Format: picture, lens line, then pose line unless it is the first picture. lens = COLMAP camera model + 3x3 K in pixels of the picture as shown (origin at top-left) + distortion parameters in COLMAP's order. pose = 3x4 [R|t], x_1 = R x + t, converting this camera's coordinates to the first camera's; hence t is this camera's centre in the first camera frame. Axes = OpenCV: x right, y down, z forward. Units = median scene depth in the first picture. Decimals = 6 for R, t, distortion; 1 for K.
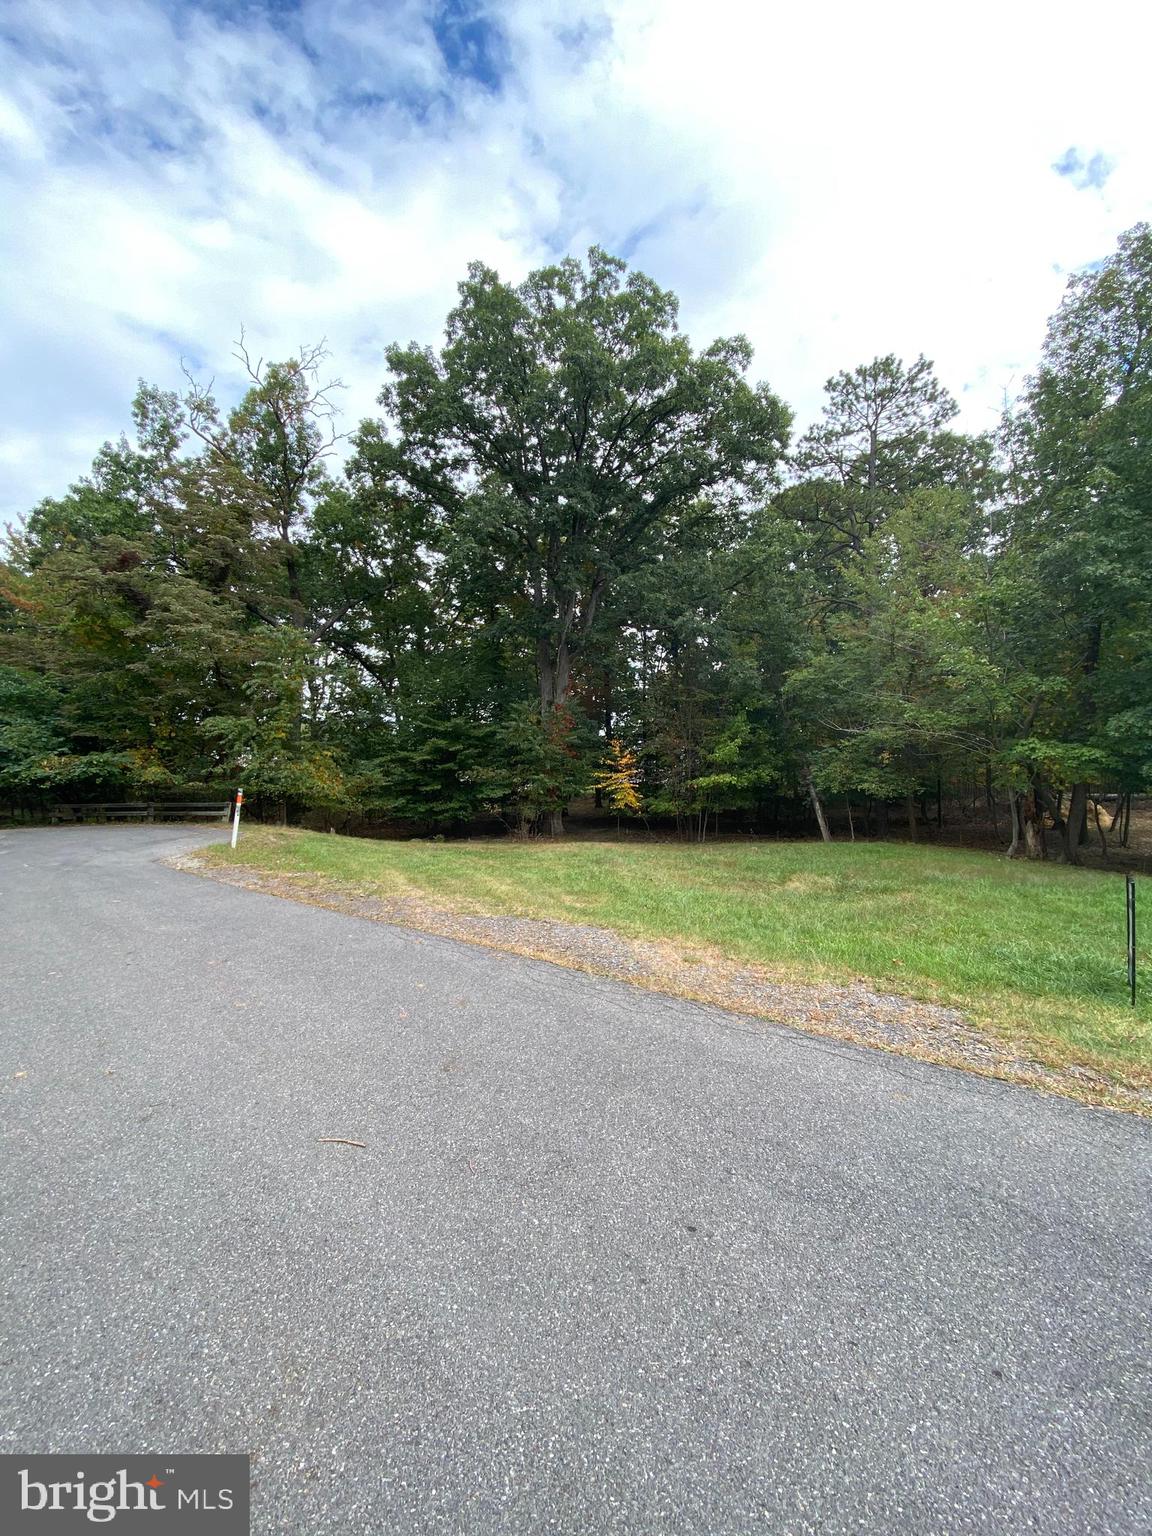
lens RADIAL K [[619.4, 0, 572.3], [0, 619.4, 766.1], [0, 0, 1]] dist [0.025246, -0.020403]
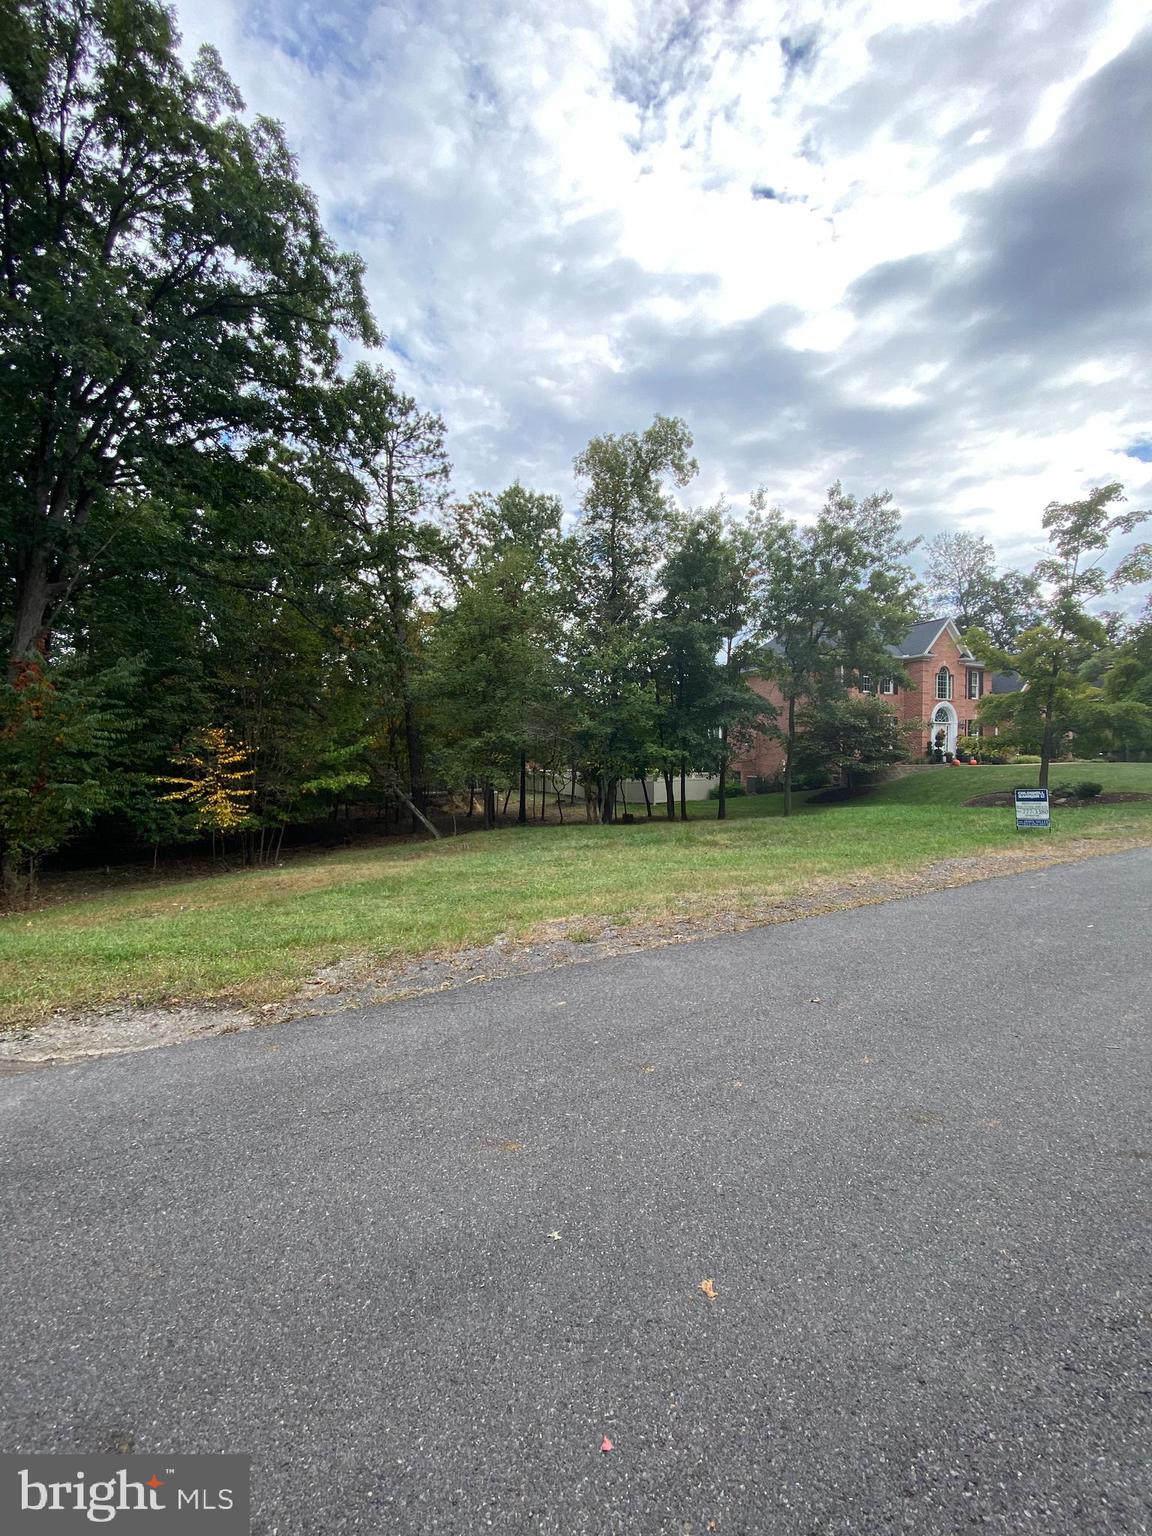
lens RADIAL K [[610.0, 0, 570.9], [0, 610.0, 755.8], [0, 0, 1]] dist [0.013389, -0.019225]
pose [[0.368104, 0.015066, 0.929662, -0.393864], [0.021324, 0.999469, -0.024641, 0.012066], [-0.929540, 0.028894, 0.367588, 0.354430]]
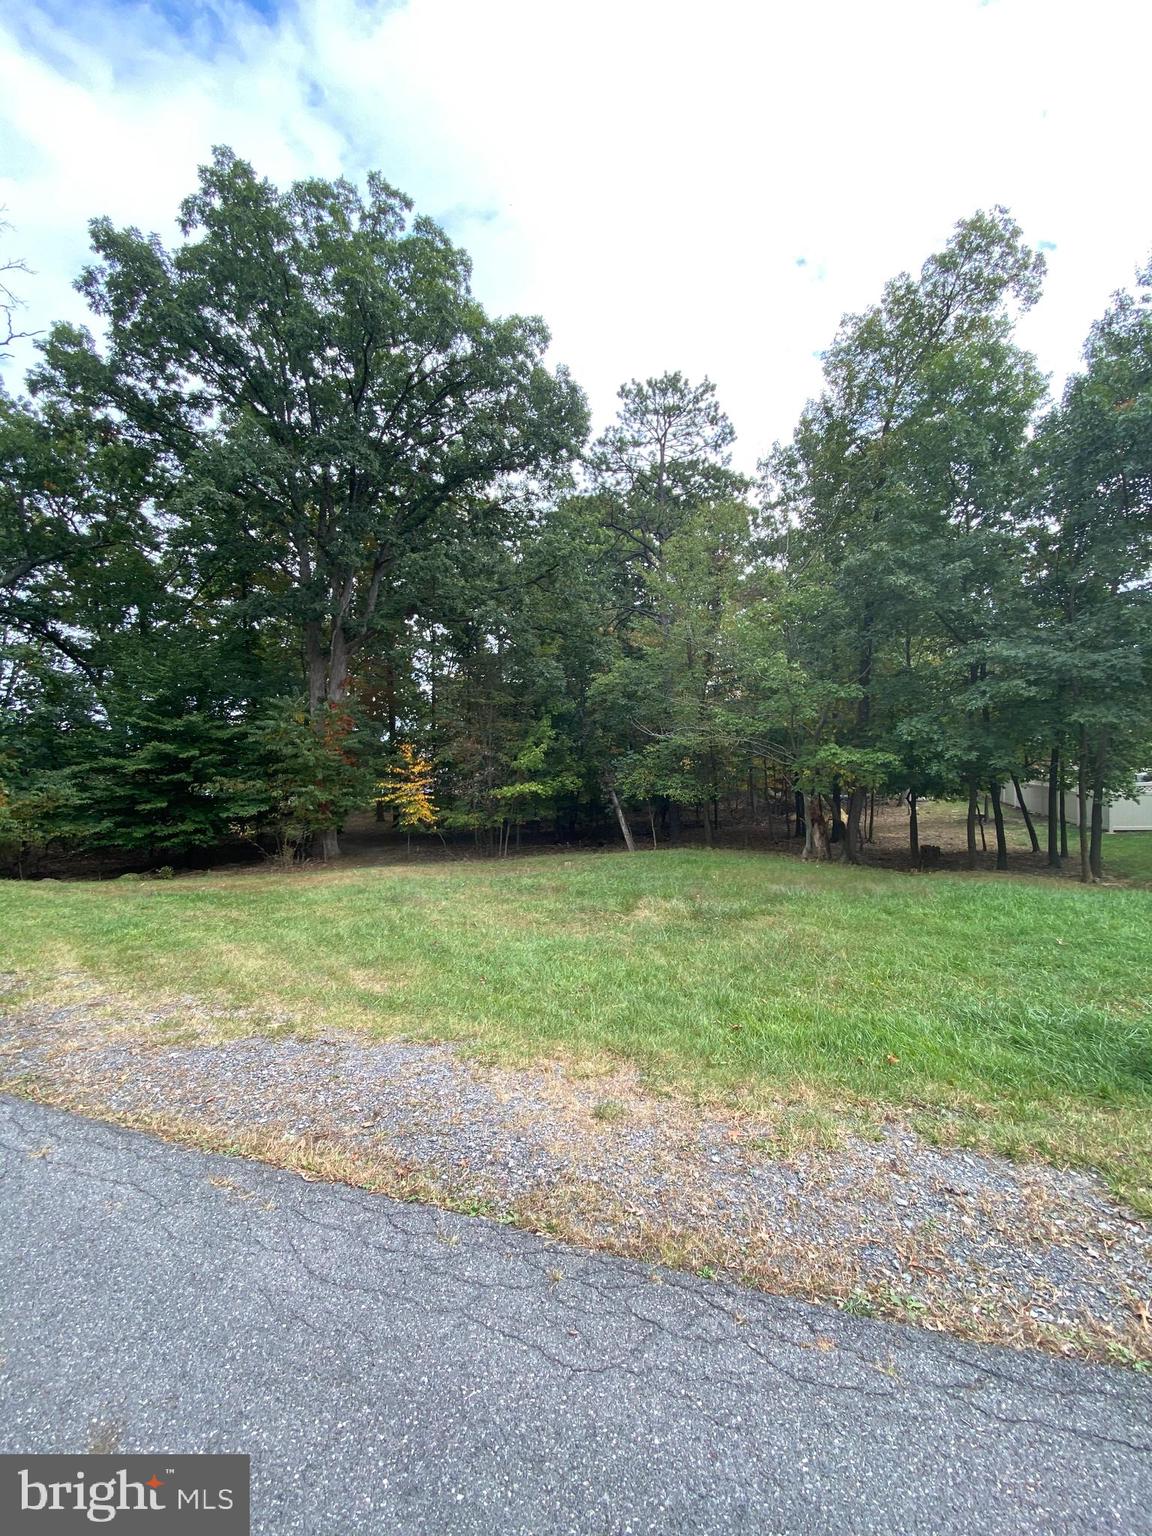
lens RADIAL K [[619.4, 0, 572.3], [0, 619.4, 766.1], [0, 0, 1]] dist [0.025246, -0.020403]
pose [[0.939213, -0.003668, 0.343314, -0.007655], [0.008491, 0.999885, -0.012547, 0.000551], [-0.343229, 0.014700, 0.939137, 0.108720]]
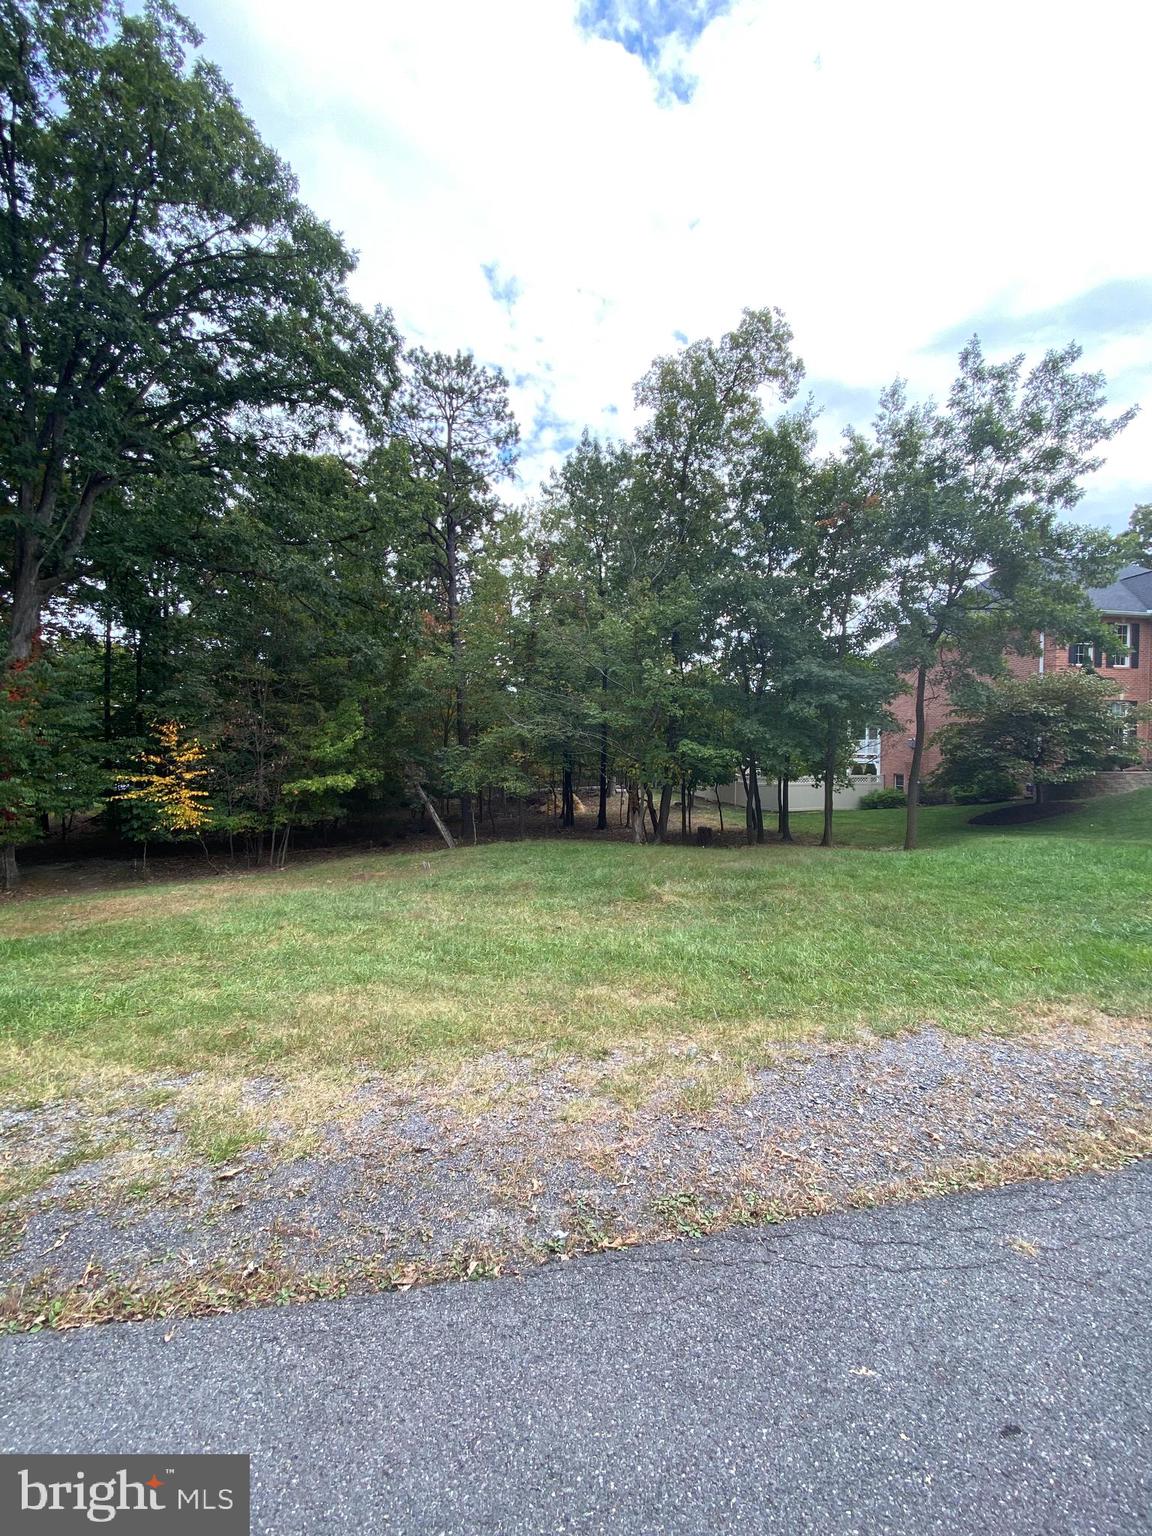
lens RADIAL K [[619.4, 0, 572.3], [0, 619.4, 766.1], [0, 0, 1]] dist [0.025246, -0.020403]
pose [[0.637976, 0.000491, 0.770056, -0.156535], [0.005887, 0.999967, -0.005515, 0.006850], [-0.770034, 0.008052, 0.637953, 0.243126]]
